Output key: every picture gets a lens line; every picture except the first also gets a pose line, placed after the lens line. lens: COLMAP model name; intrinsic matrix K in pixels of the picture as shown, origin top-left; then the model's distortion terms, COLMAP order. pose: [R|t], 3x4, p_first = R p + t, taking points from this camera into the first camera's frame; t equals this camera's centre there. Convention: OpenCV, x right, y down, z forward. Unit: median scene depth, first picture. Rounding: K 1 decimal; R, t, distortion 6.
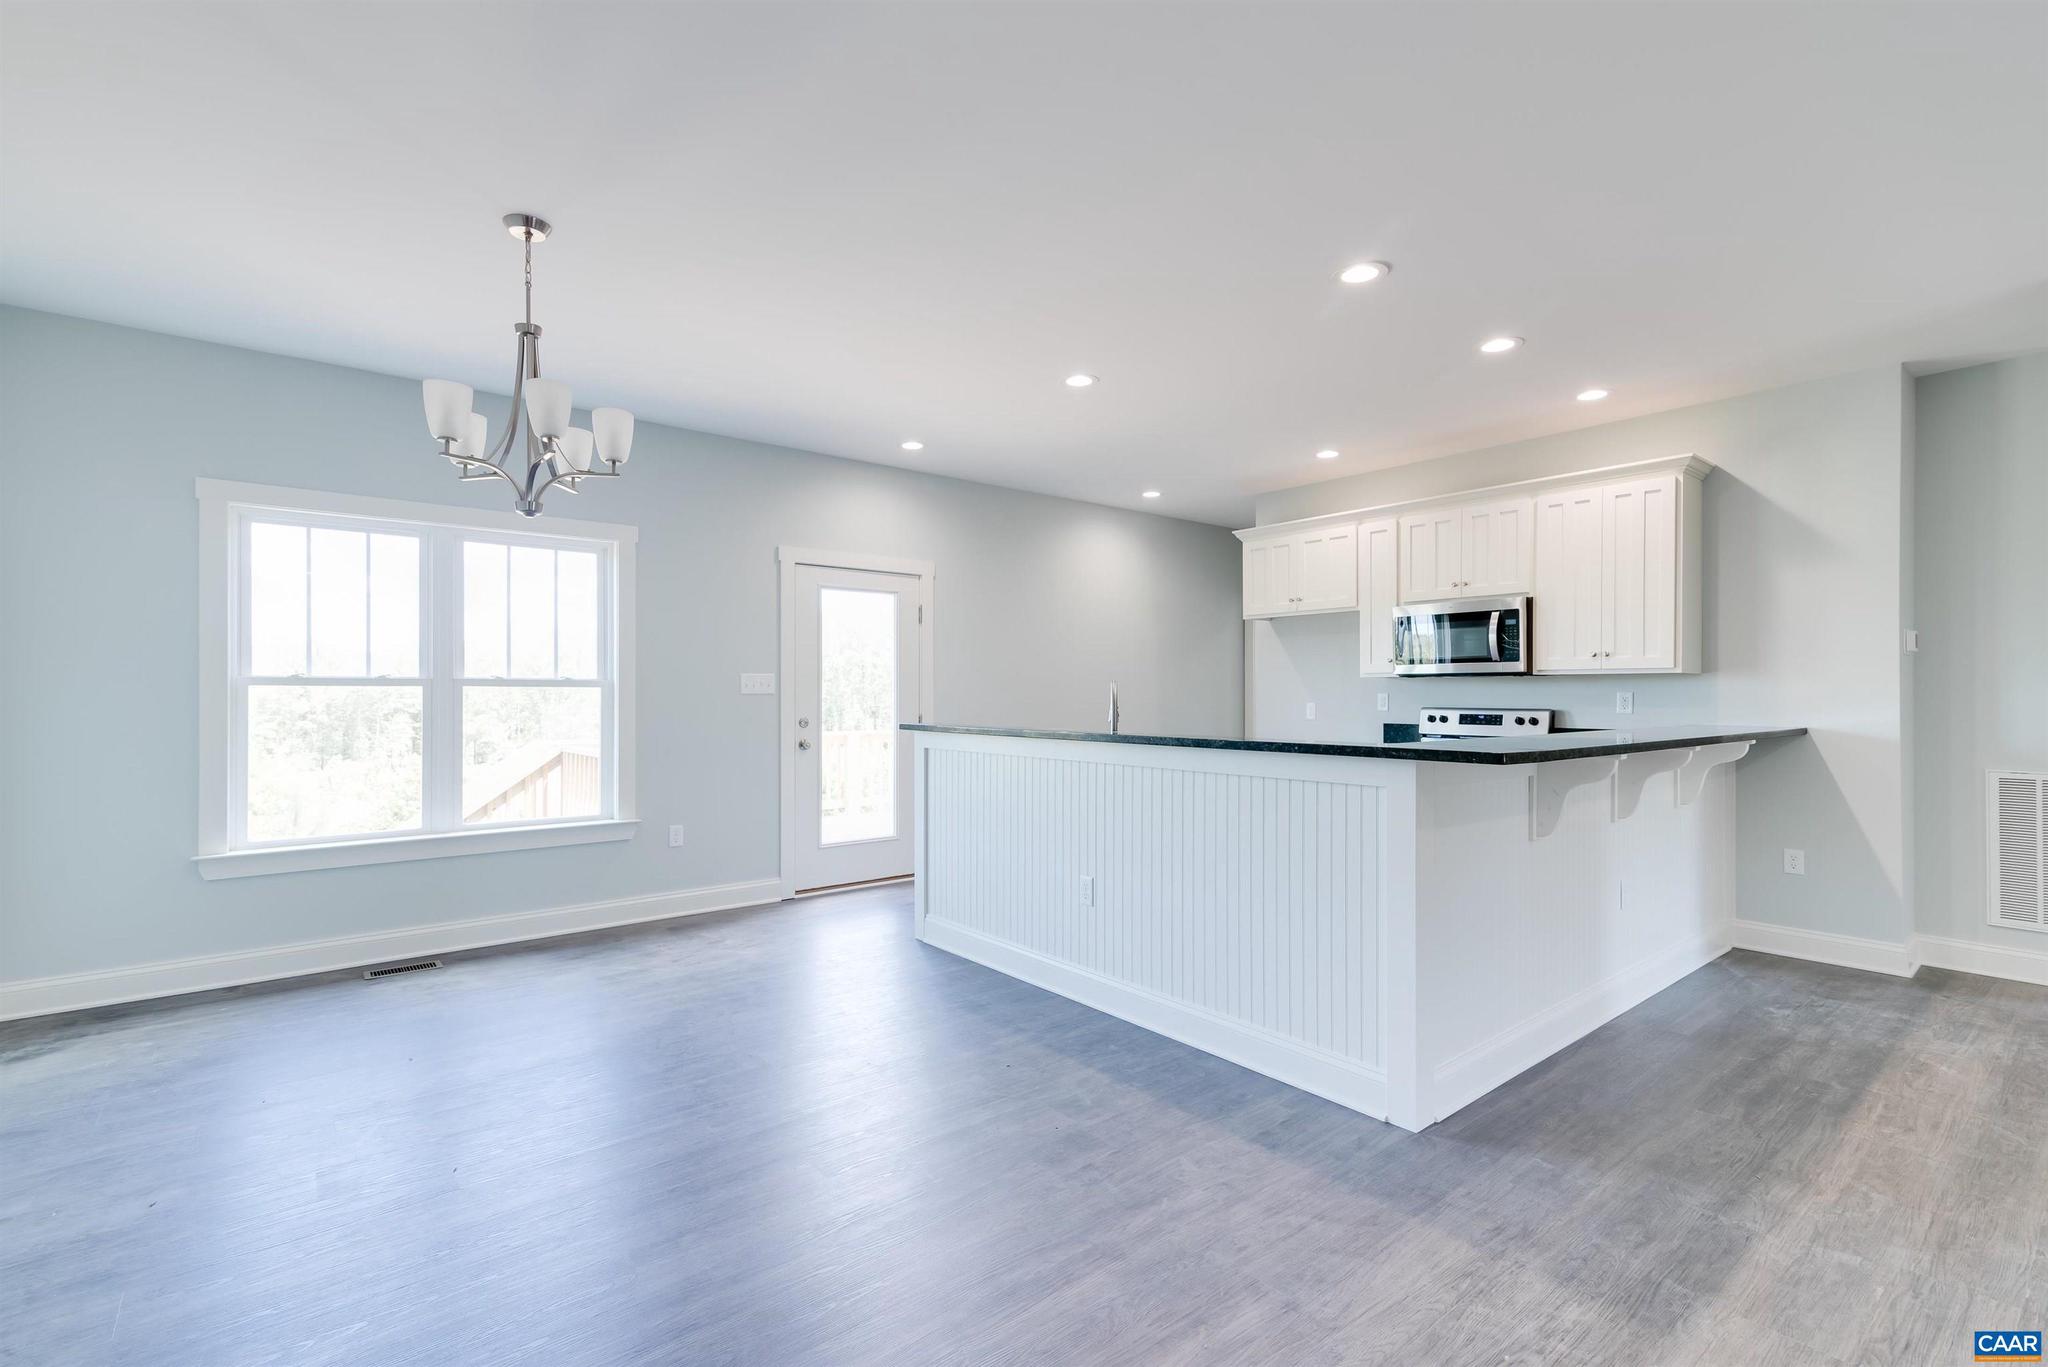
lens RADIAL K [[921.0, 0, 1017.1], [0, 921.0, 691.5], [0, 0, 1]] dist [0.017574, -0.002889]
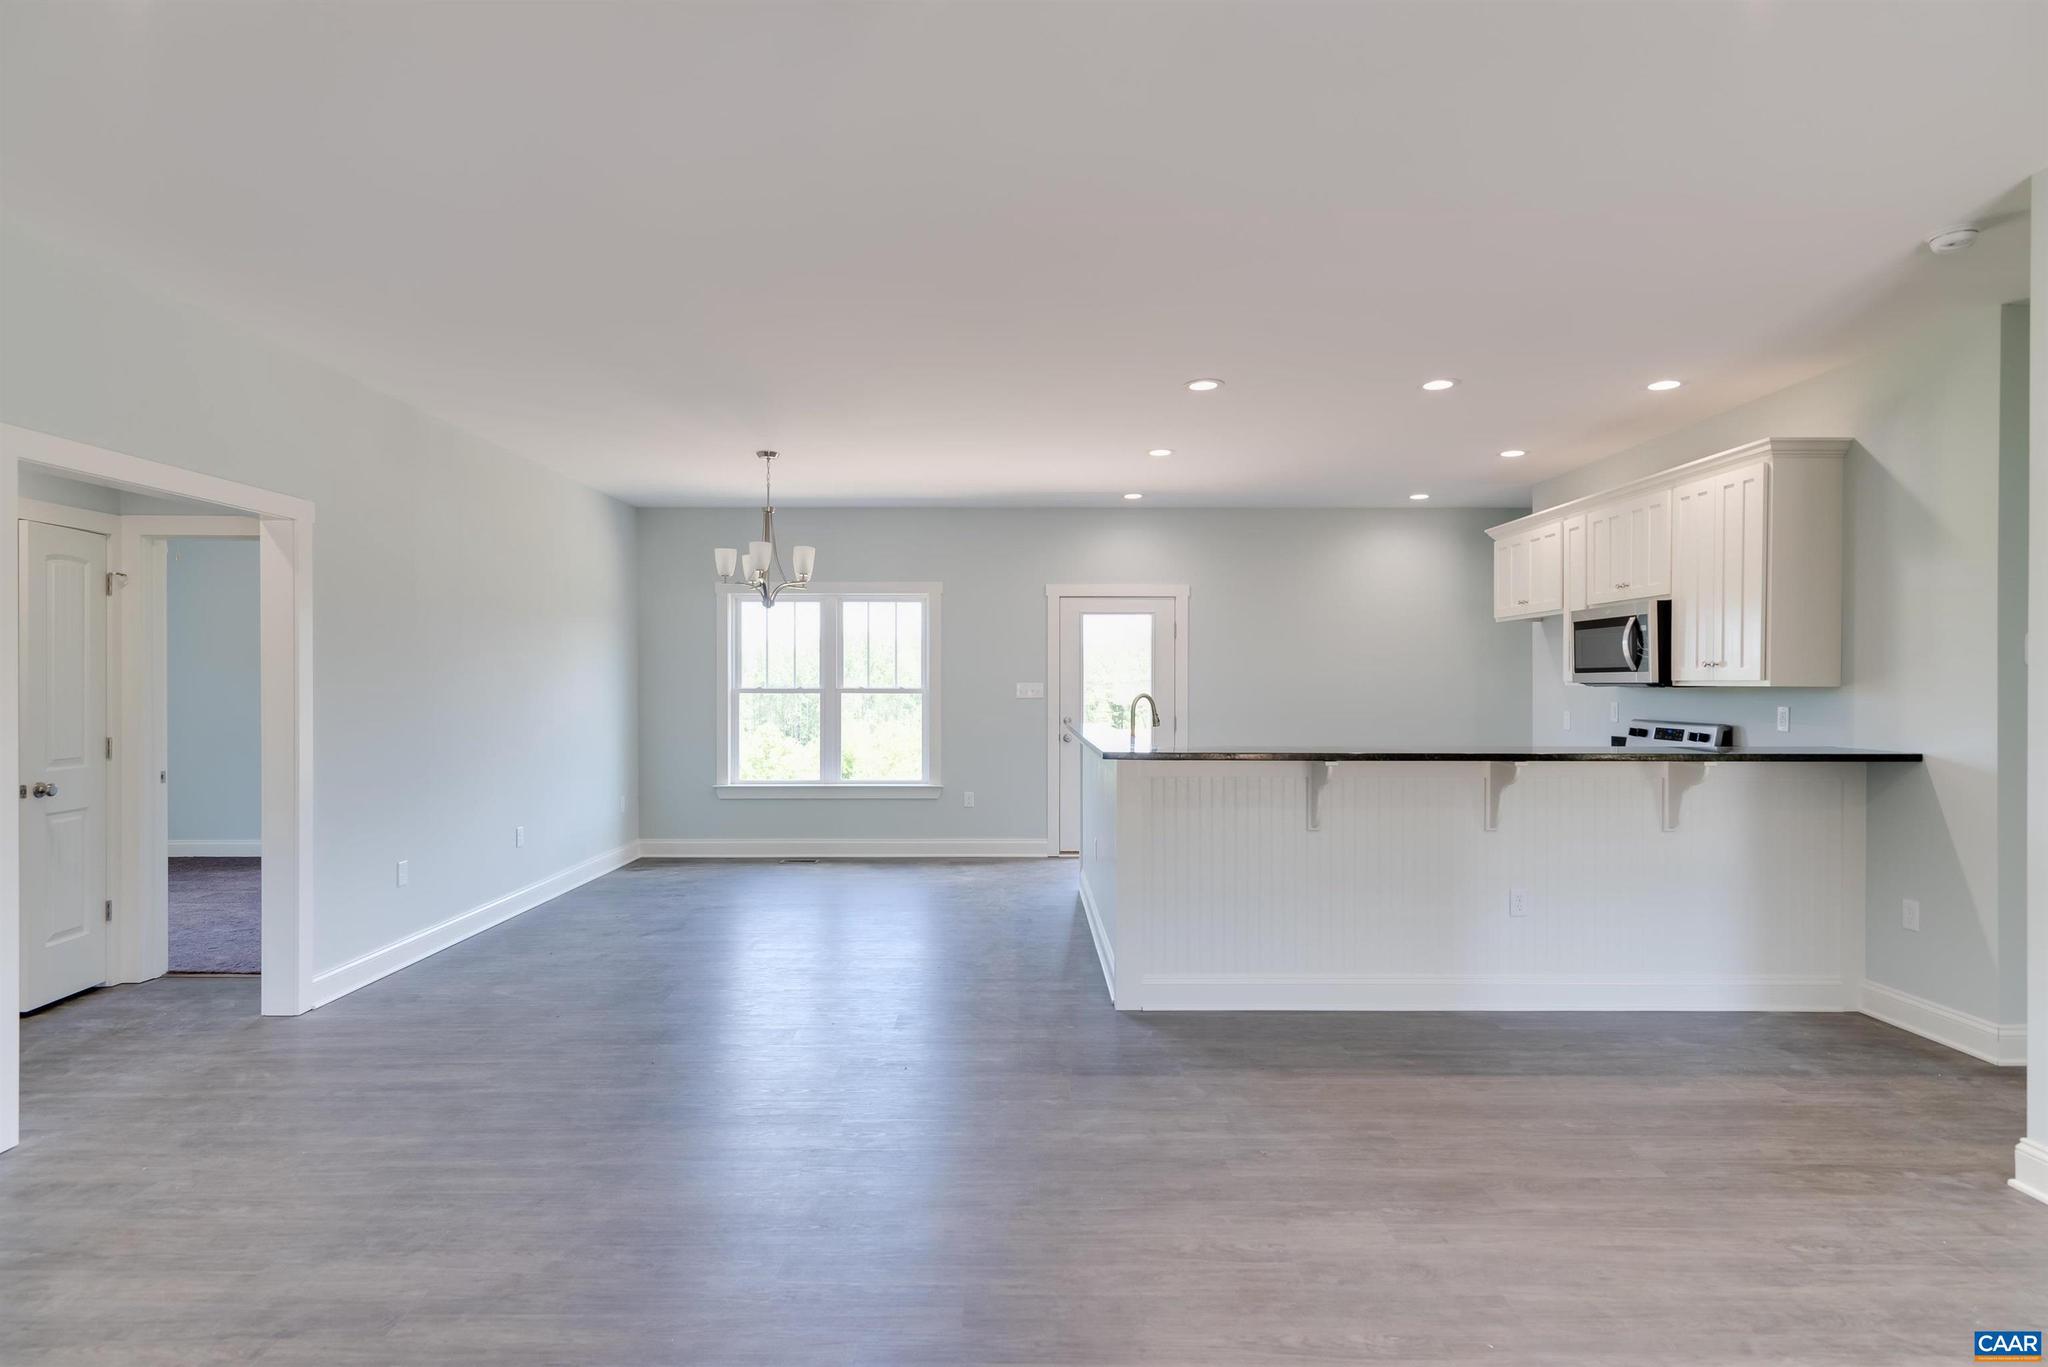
lens RADIAL K [[1057.3, 0, 1010.0], [0, 1057.3, 688.3], [0, 0, 1]] dist [0.006440, -0.000892]
pose [[0.773239, 0.002639, -0.634110, 0.813629], [0.001254, 0.999983, 0.005691, -0.025304], [0.634114, -0.005195, 0.773222, -0.237871]]
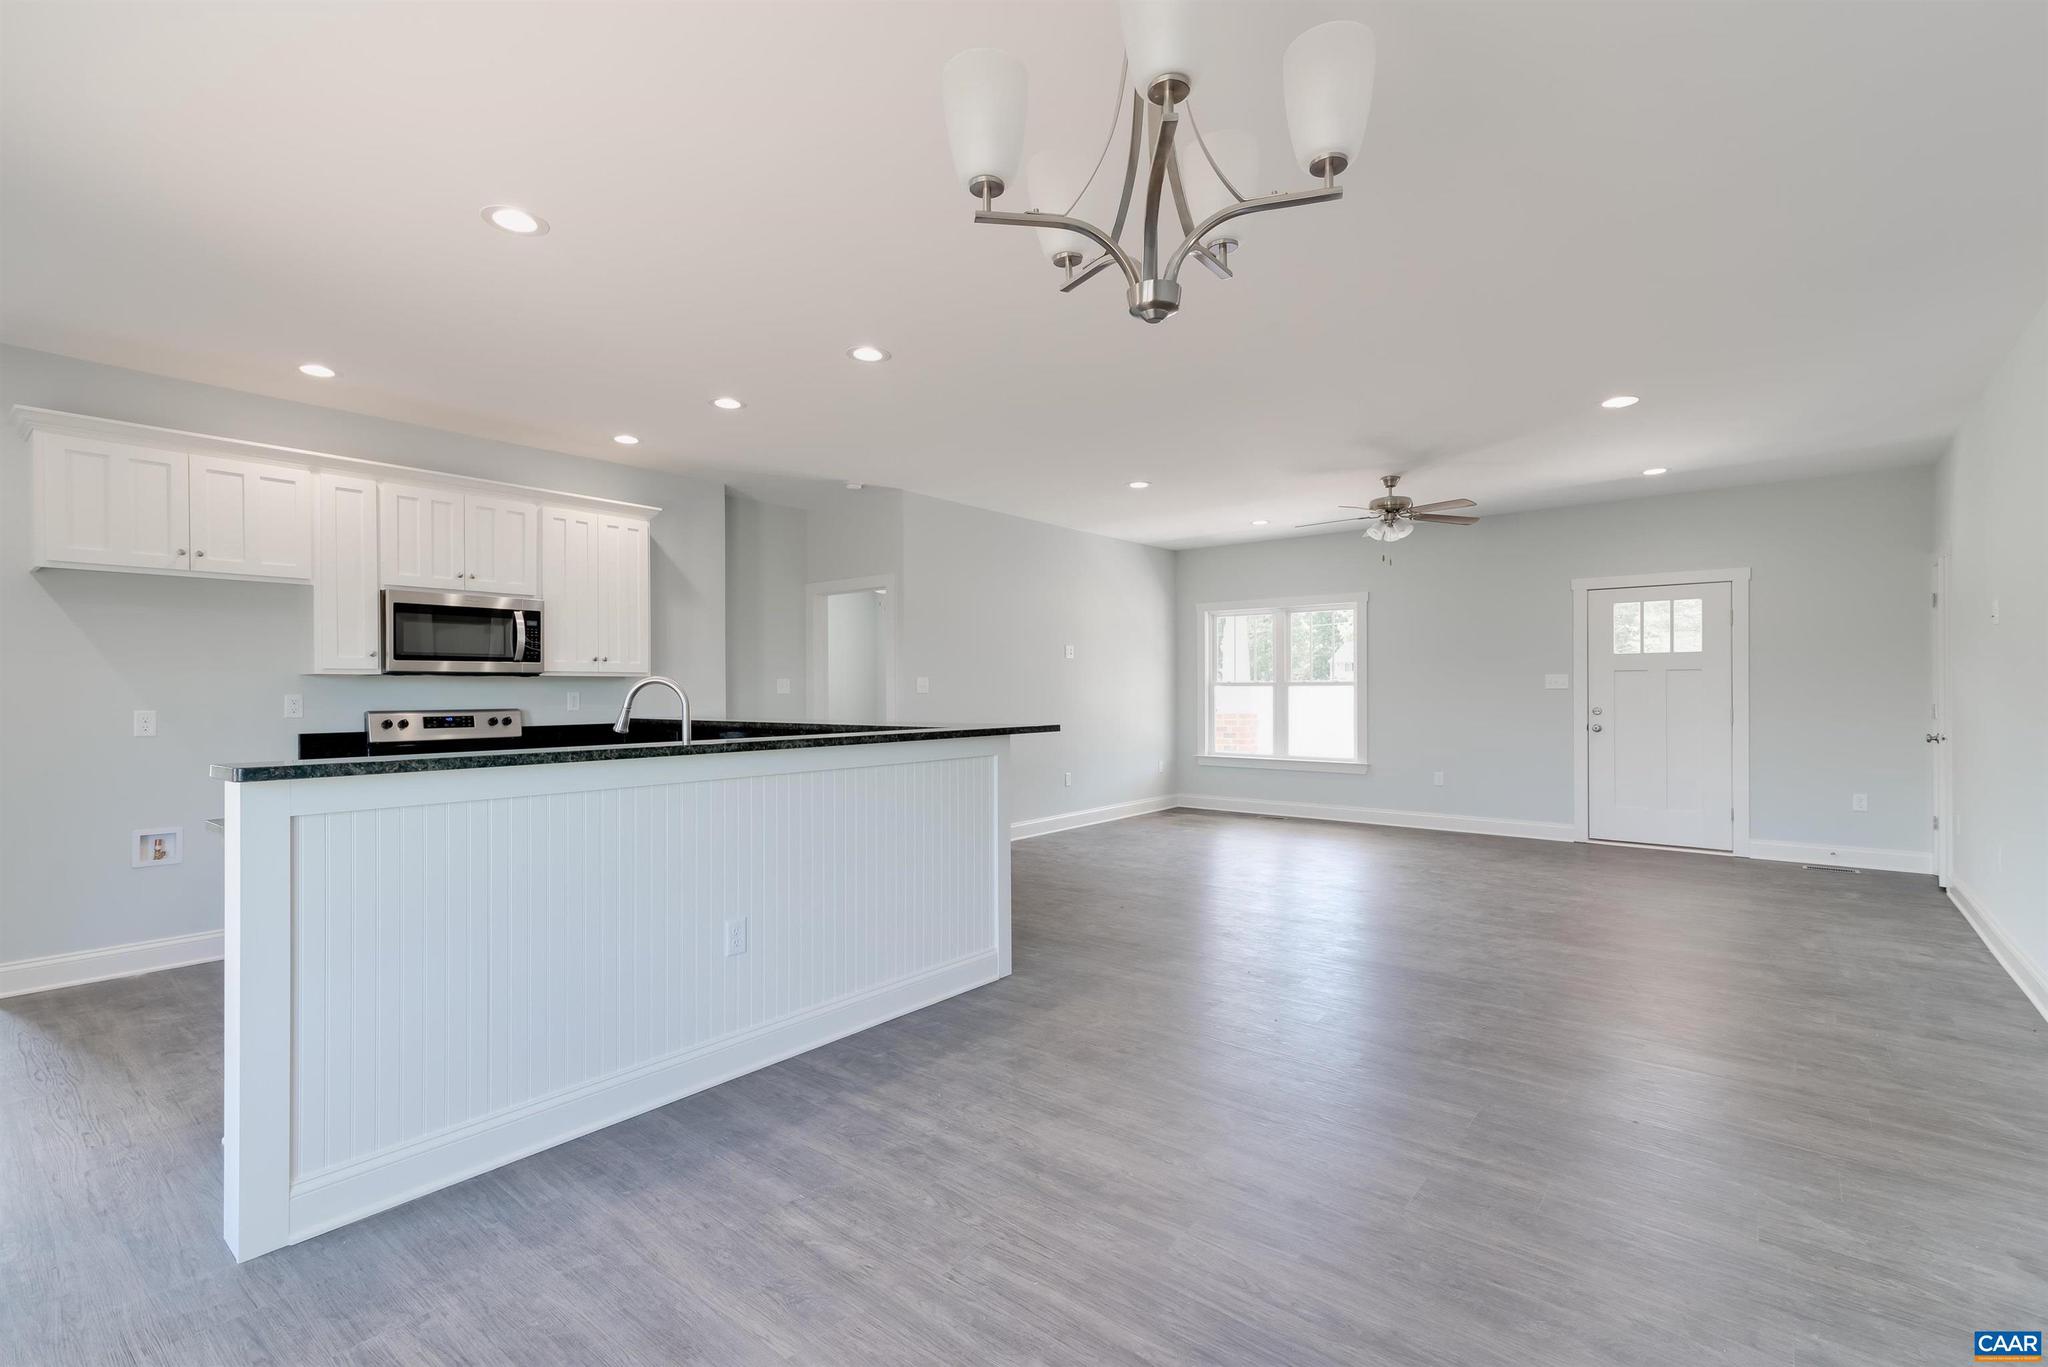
lens RADIAL K [[921.0, 0, 1018.0], [0, 921.0, 691.5], [0, 0, 1]] dist [0.017574, -0.002889]
pose [[-0.202405, -0.001069, 0.979301, -0.650778], [0.003262, 0.999993, 0.001765, -0.000125], [-0.979296, 0.003552, -0.202400, 0.778211]]
